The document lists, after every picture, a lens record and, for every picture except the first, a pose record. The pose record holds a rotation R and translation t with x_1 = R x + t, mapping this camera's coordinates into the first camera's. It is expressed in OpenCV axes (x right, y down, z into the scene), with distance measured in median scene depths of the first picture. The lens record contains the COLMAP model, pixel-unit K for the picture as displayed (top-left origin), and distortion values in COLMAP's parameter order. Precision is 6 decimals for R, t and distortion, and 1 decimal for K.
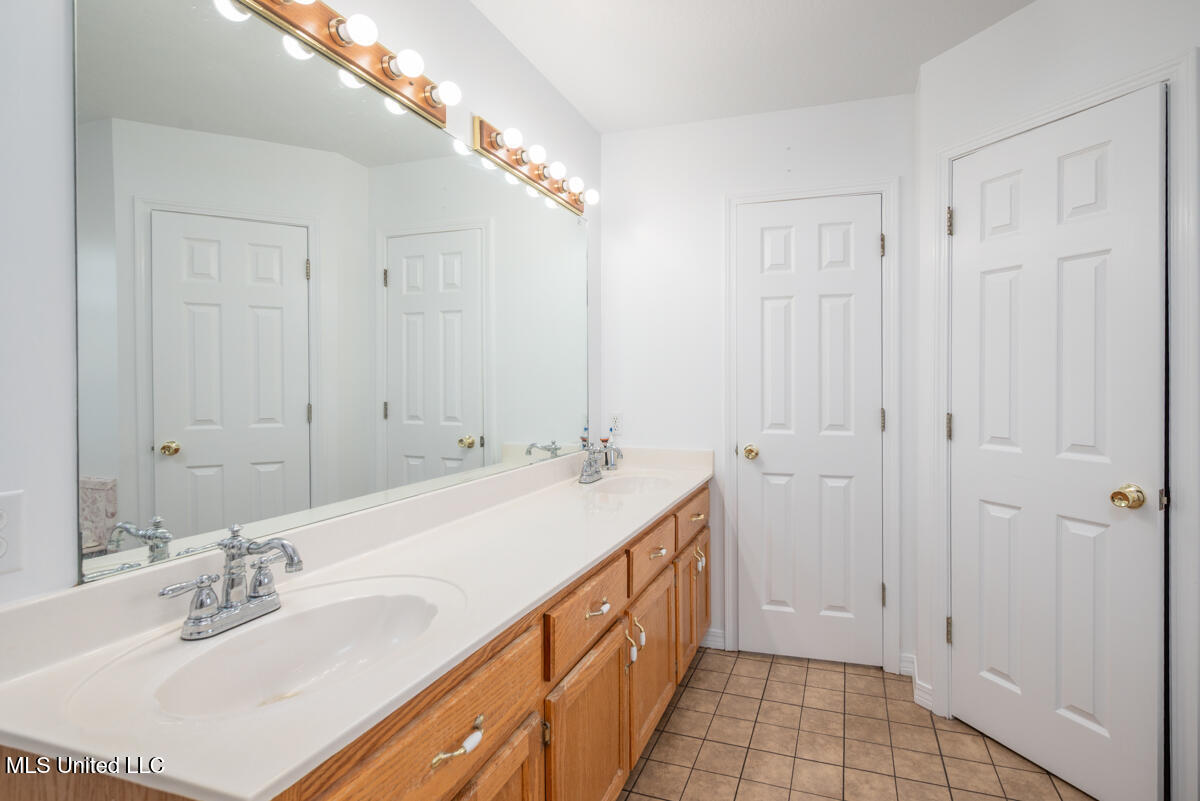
lens RADIAL K [[577.3, 0, 657.6], [0, 577.3, 385.0], [0, 0, 1]] dist [0.001671, 0.000380]
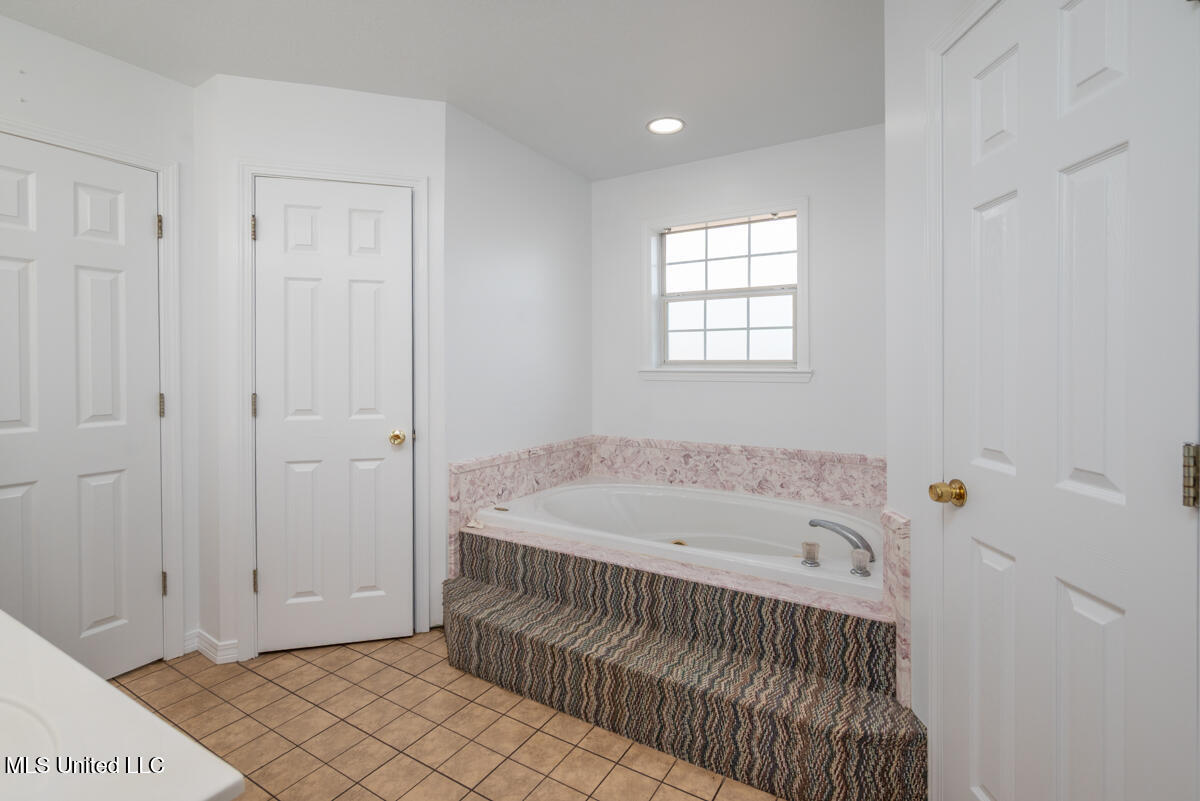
lens RADIAL K [[550.9, 0, 625.9], [0, 550.9, 374.0], [0, 0, 1]] dist [0.002818, -0.000447]
pose [[0.211942, -0.015110, 0.977166, -0.411277], [0.006976, 0.999878, 0.013948, -0.000452], [-0.977257, 0.003860, 0.212021, 0.038316]]
